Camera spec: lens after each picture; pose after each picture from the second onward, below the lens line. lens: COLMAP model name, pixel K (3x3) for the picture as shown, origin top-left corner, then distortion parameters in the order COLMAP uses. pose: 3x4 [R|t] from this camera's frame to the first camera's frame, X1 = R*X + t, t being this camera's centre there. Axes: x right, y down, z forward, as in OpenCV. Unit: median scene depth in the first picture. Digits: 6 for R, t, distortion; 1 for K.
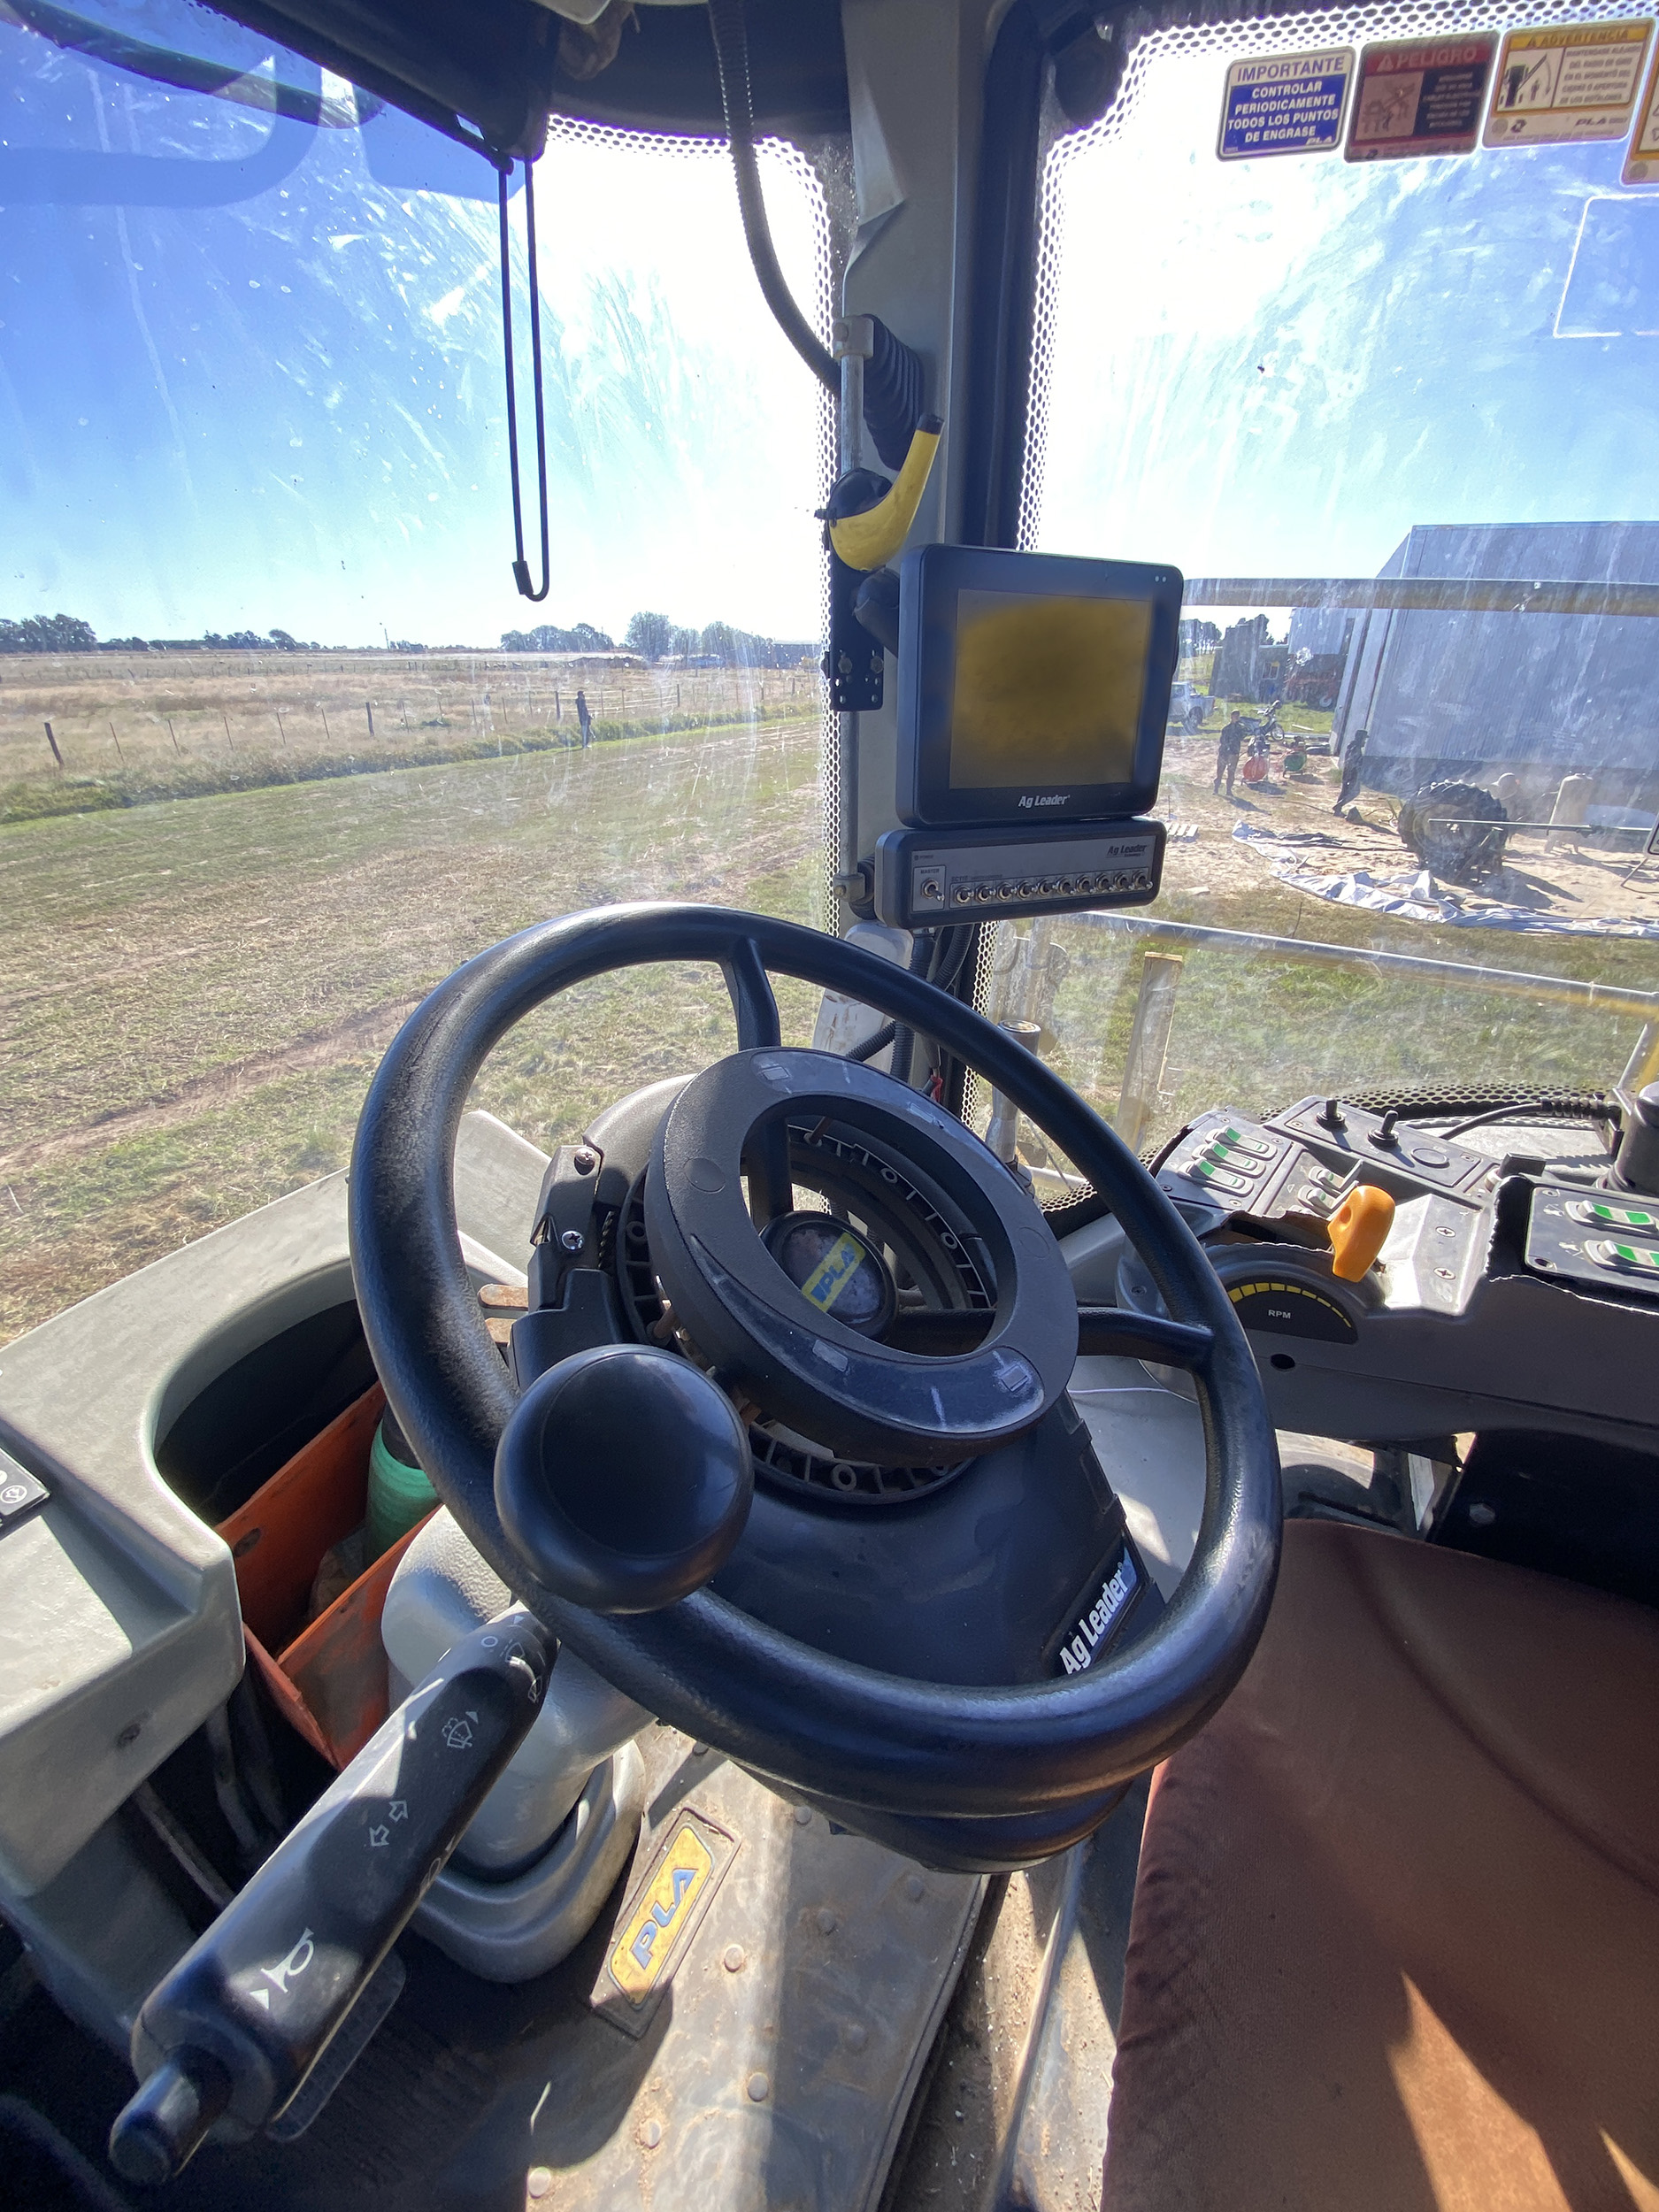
lens RADIAL K [[897.5, 0, 829.1], [0, 897.5, 1115.2], [0, 0, 1]] dist [0.026236, -0.021232]
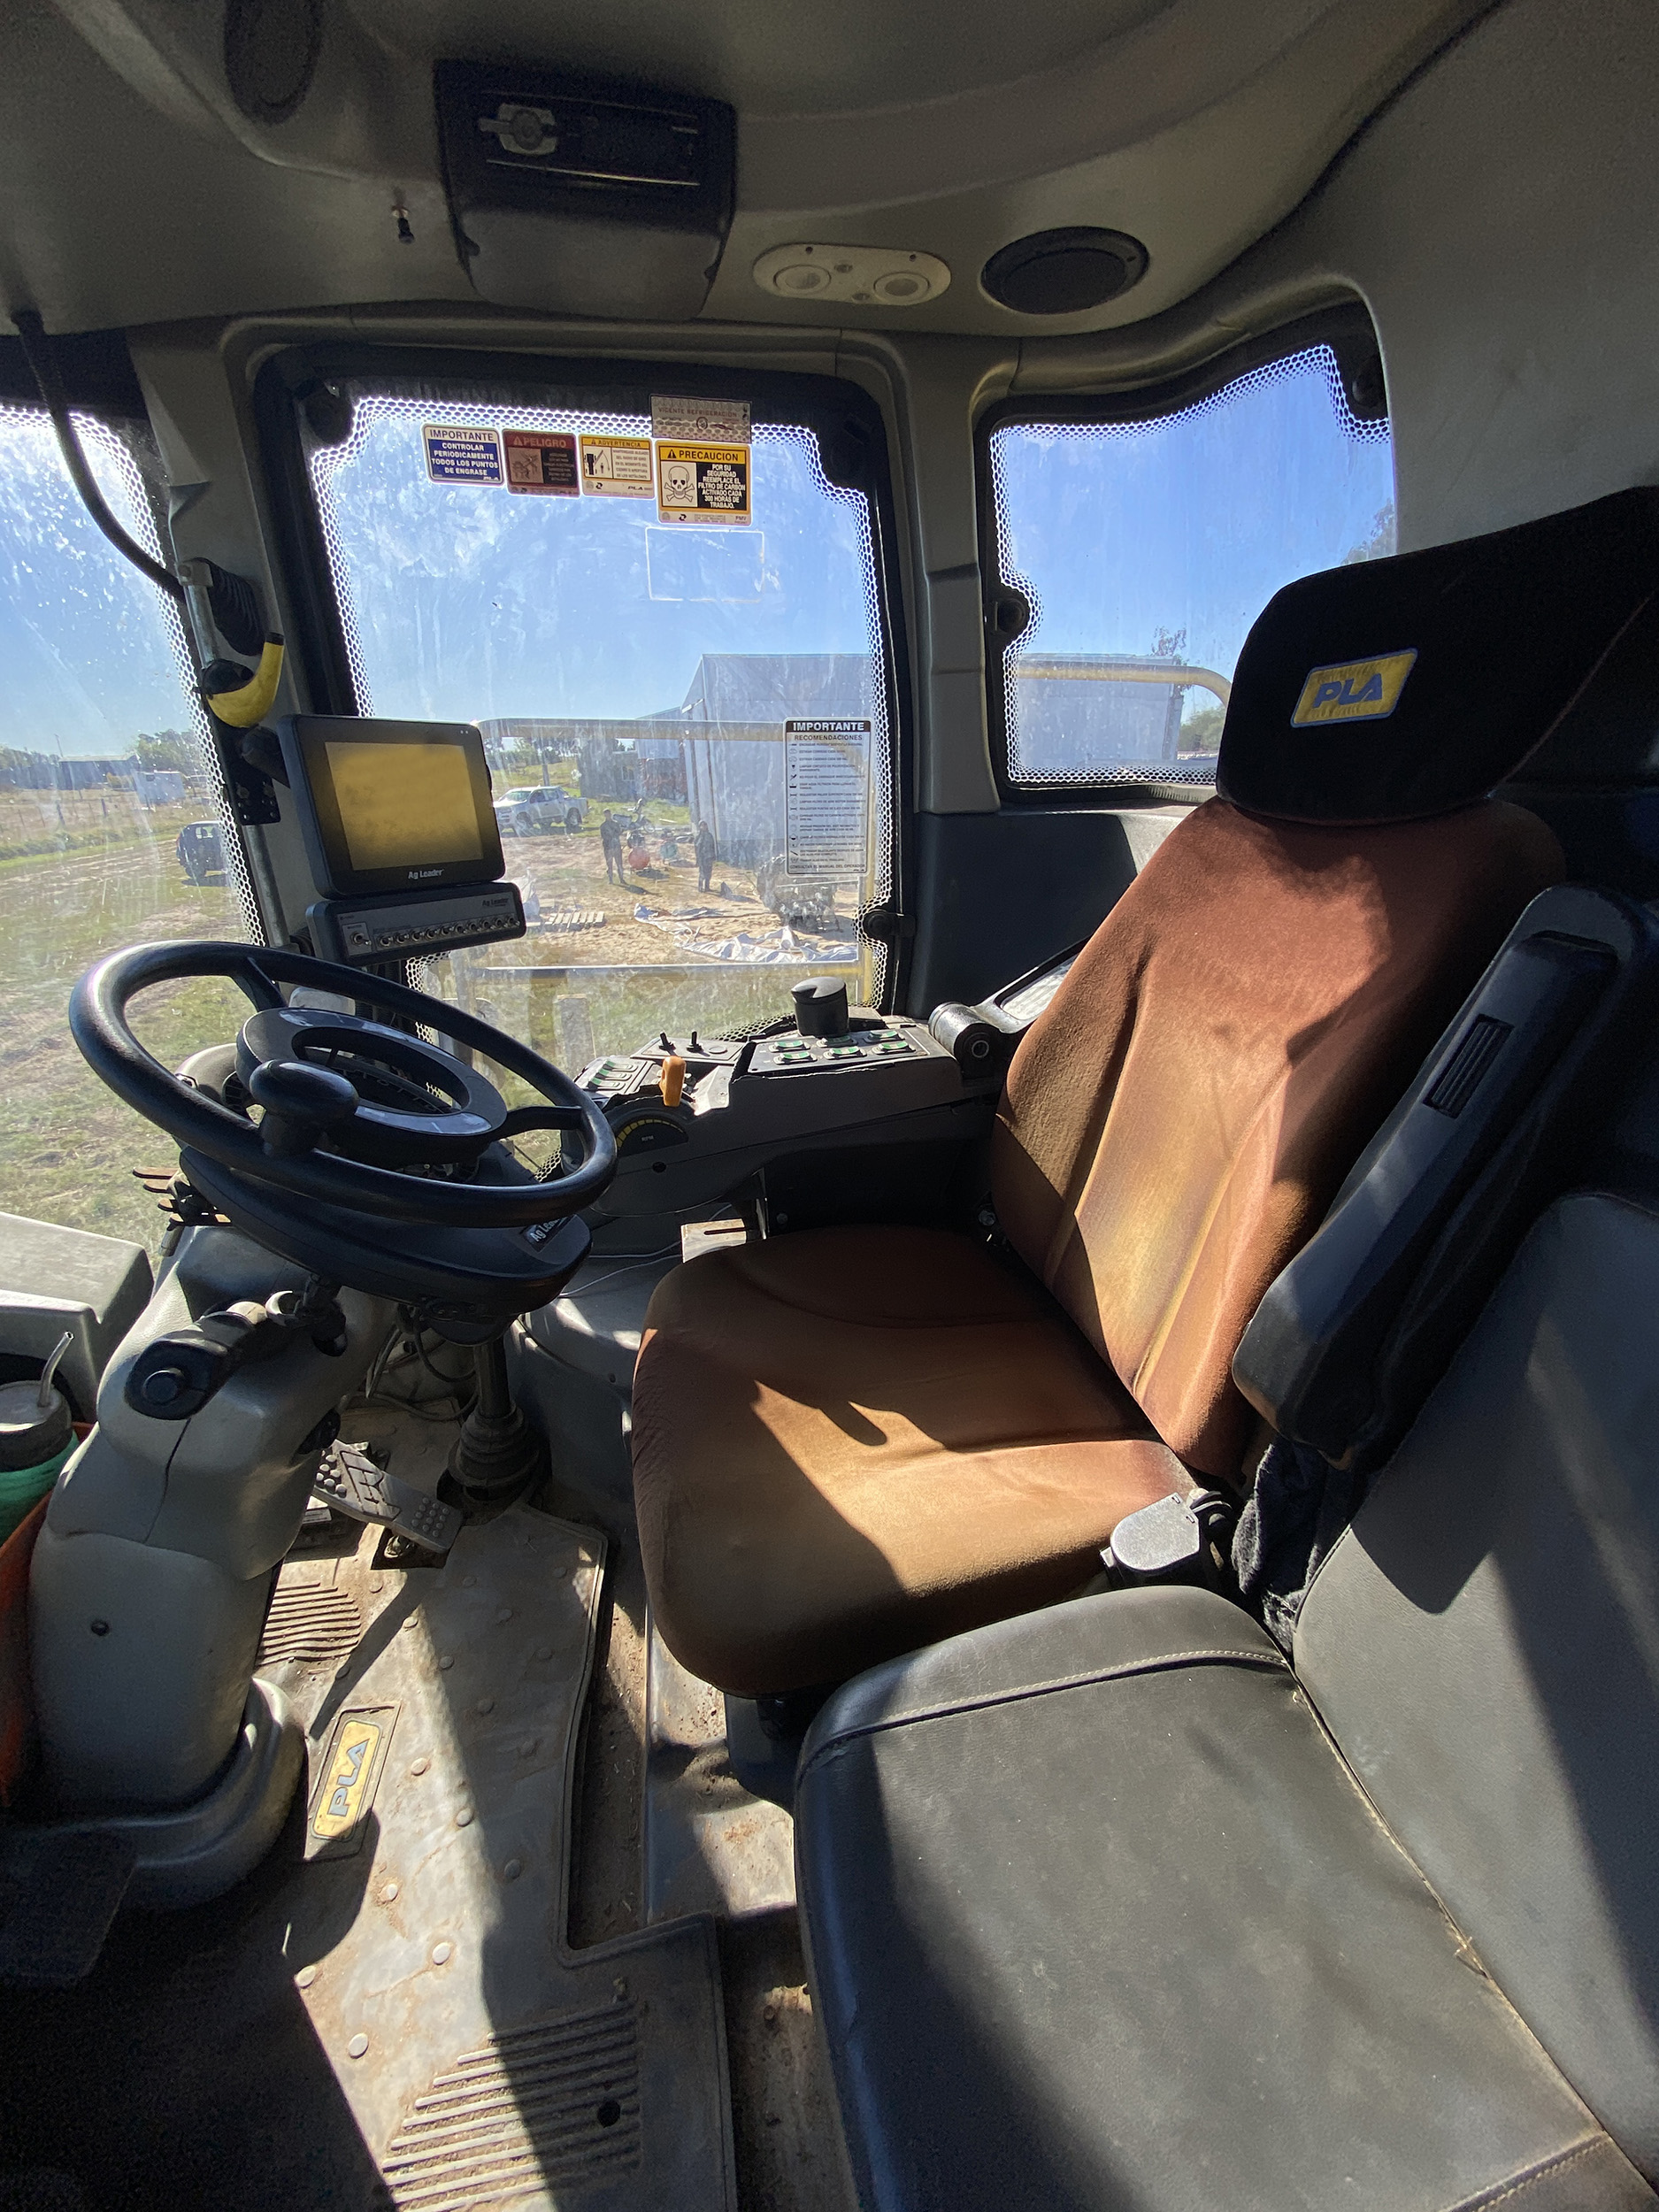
lens RADIAL K [[900.2, 0, 826.4], [0, 900.2, 1106.8], [0, 0, 1]] dist [0.031892, -0.032463]
pose [[0.815302, -0.228146, 0.532195, -0.105050], [0.284142, 0.958472, -0.024407, 0.242817], [-0.504525, 0.171118, 0.846270, -0.527103]]
